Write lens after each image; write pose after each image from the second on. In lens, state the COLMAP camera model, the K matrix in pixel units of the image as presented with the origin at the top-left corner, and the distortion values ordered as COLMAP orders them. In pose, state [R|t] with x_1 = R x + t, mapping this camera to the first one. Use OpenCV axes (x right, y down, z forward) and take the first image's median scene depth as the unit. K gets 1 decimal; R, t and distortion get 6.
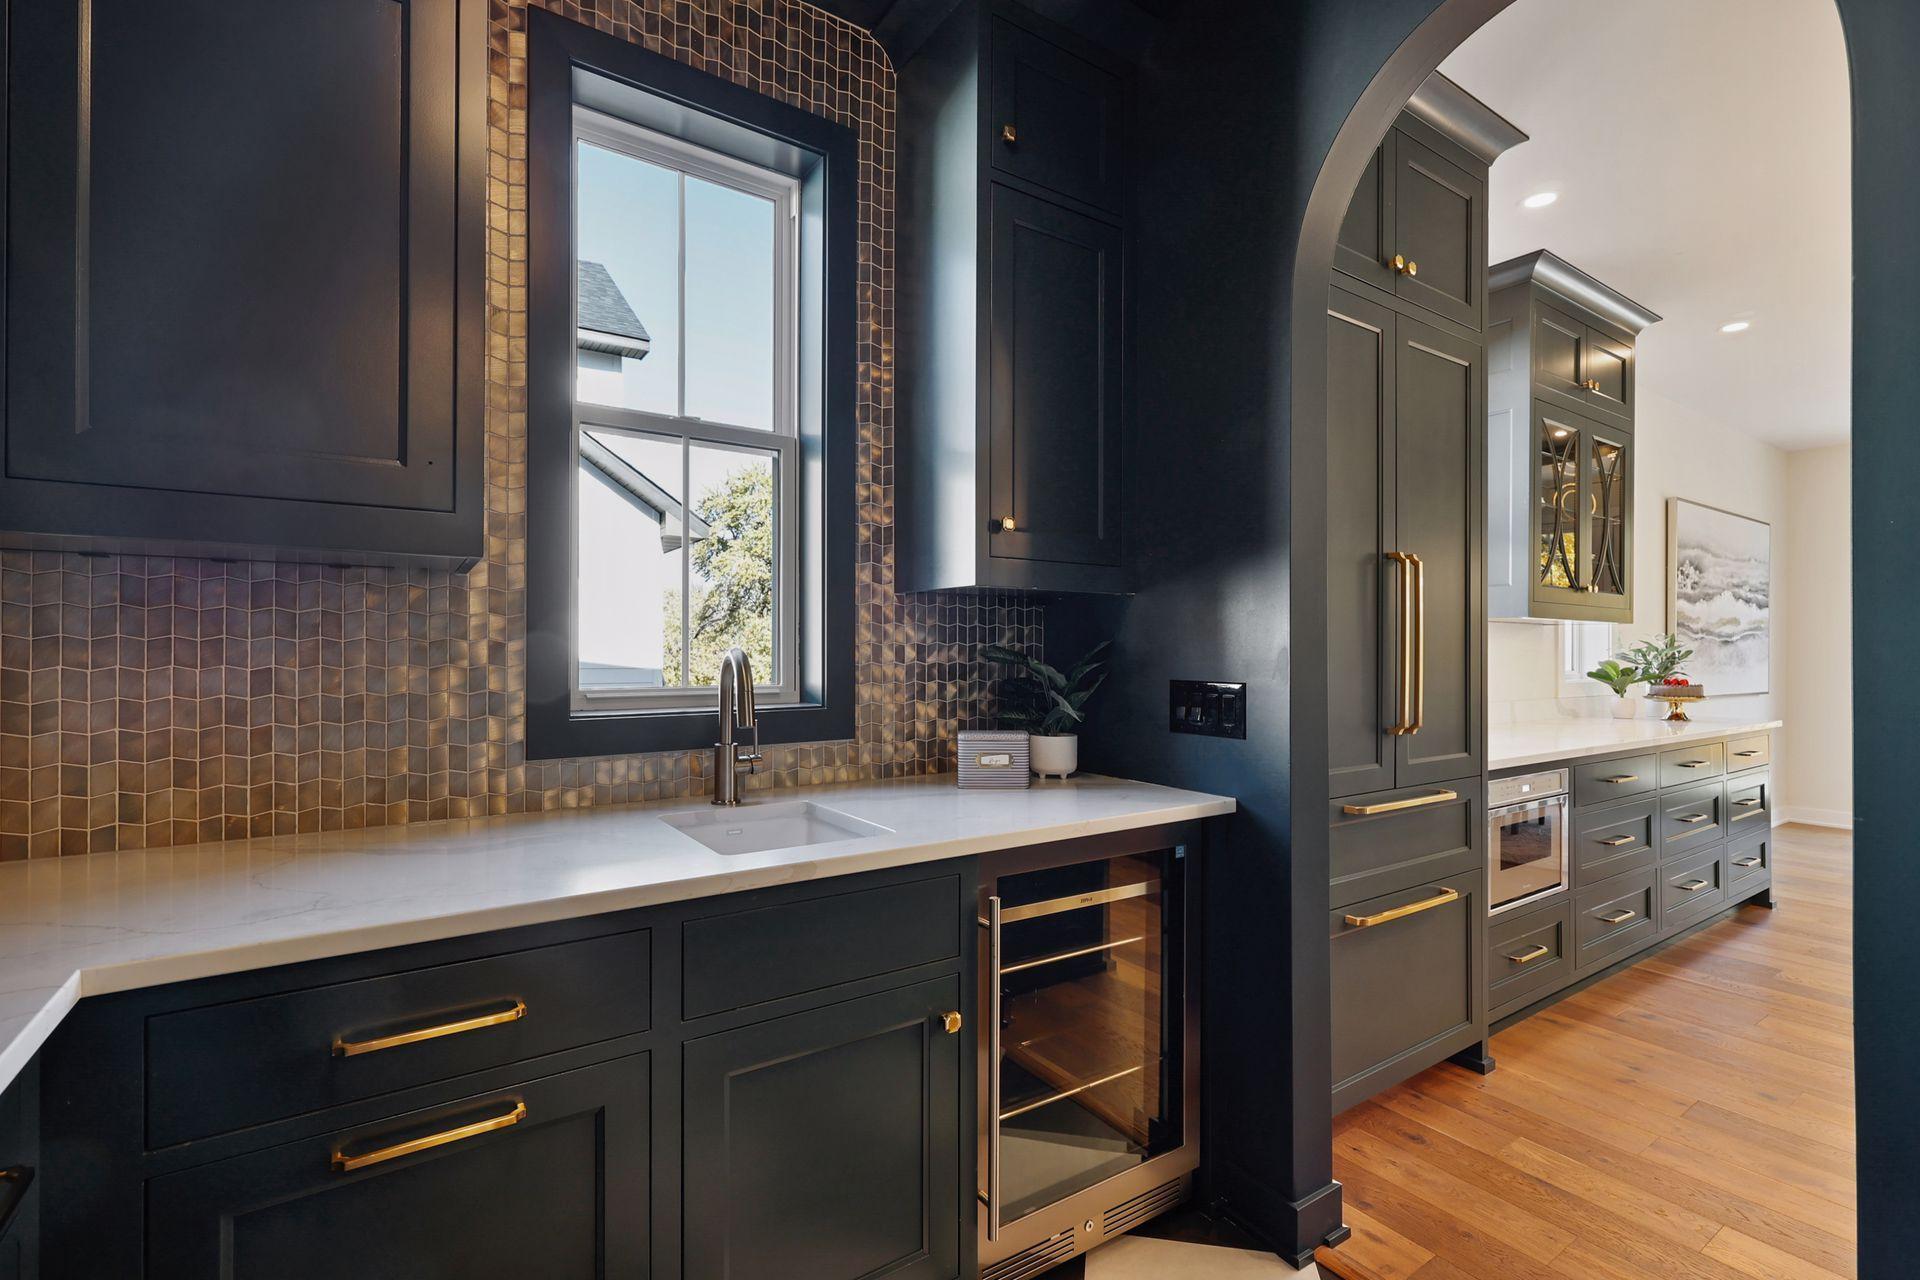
lens RADIAL K [[876.4, 0, 958.9], [0, 876.4, 647.9], [0, 0, 1]] dist [0.002012, 0.000147]
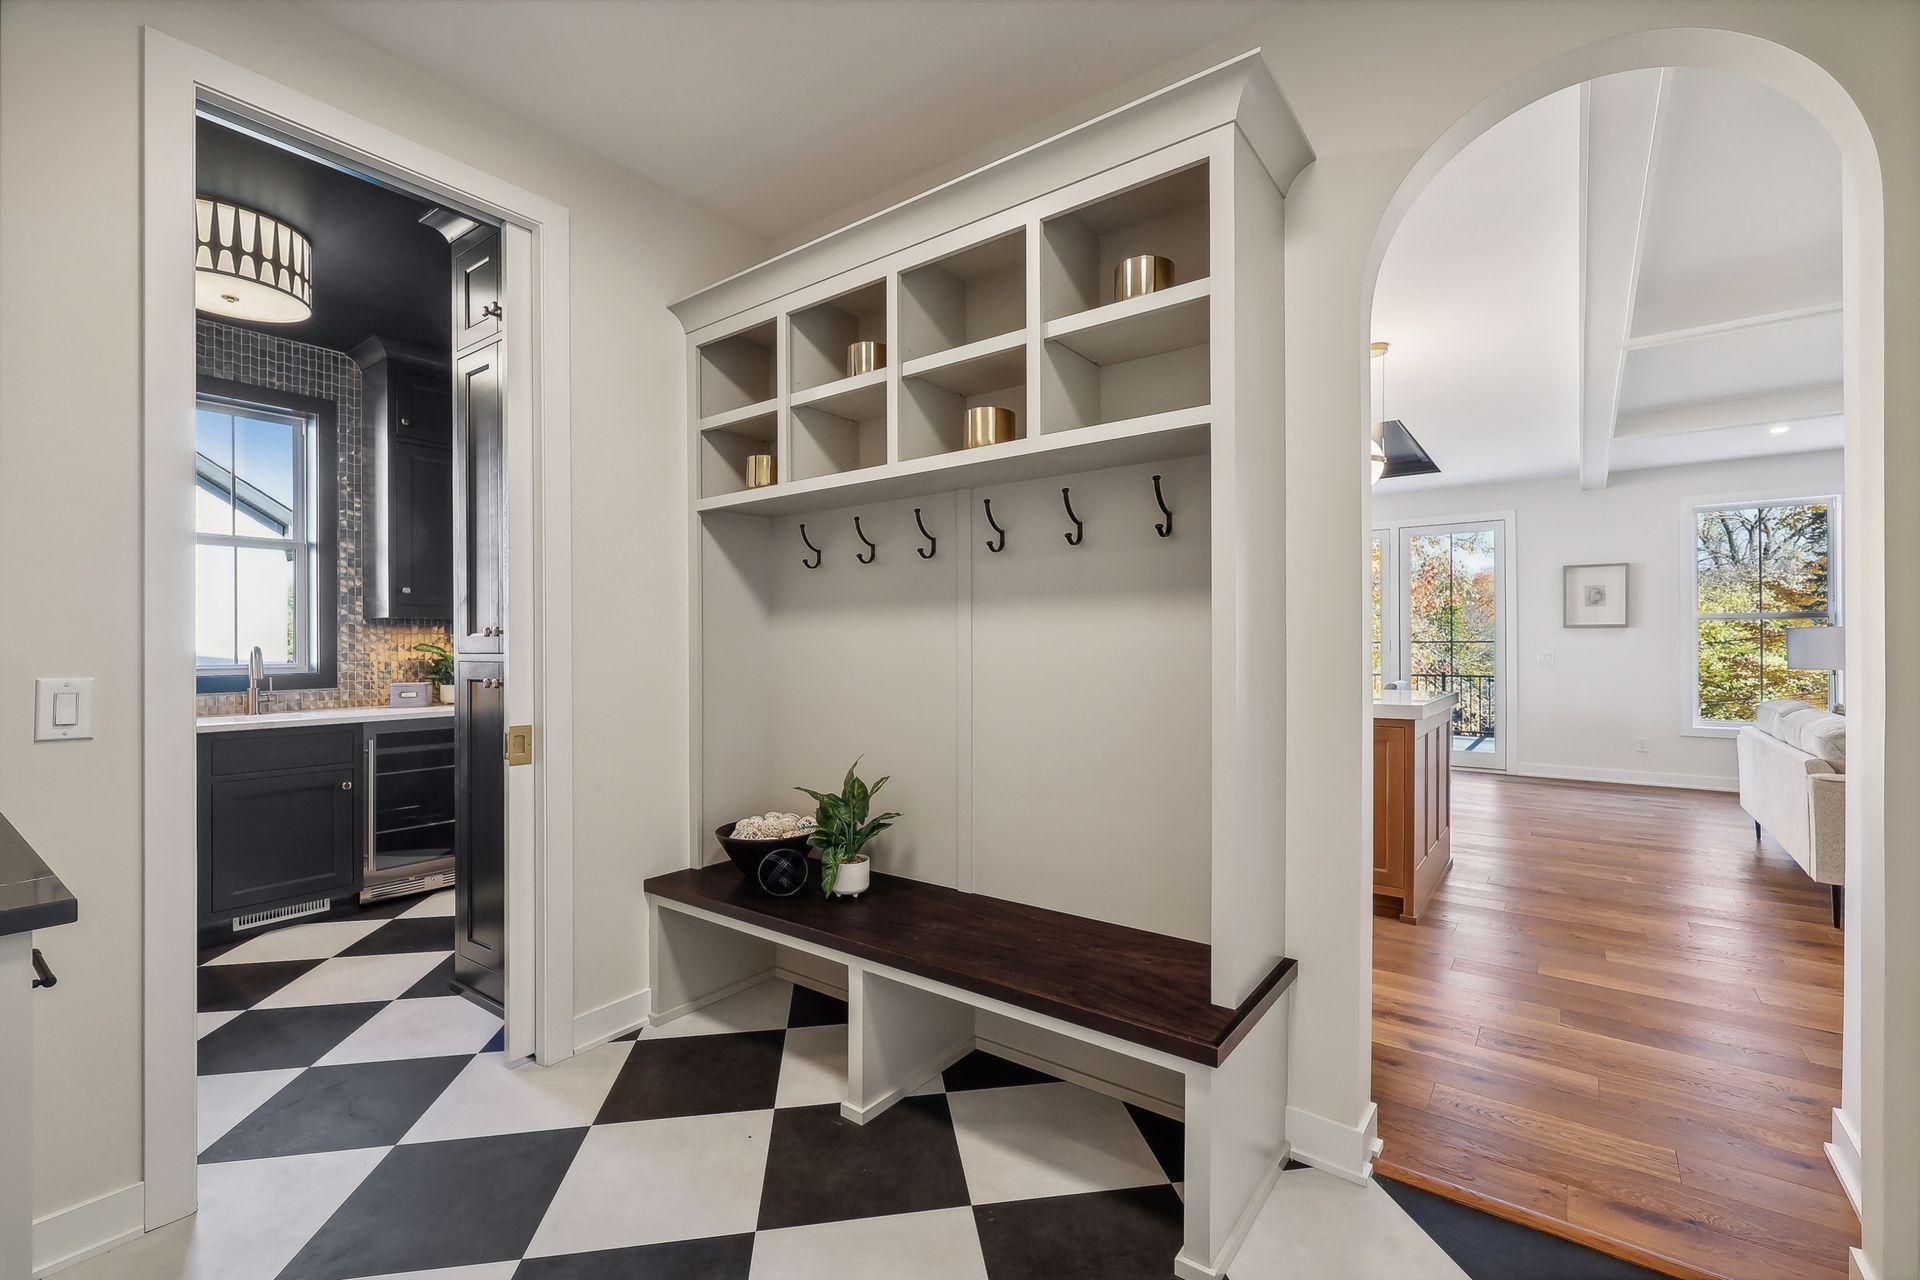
lens RADIAL K [[814.8, 0, 963.6], [0, 814.8, 638.8], [0, 0, 1]] dist [0.001107, 0.000080]
pose [[0.944077, -0.009937, 0.329575, 0.654940], [0.011059, 0.999938, -0.001530, 0.004548], [-0.329539, 0.005089, 0.944128, -1.347255]]
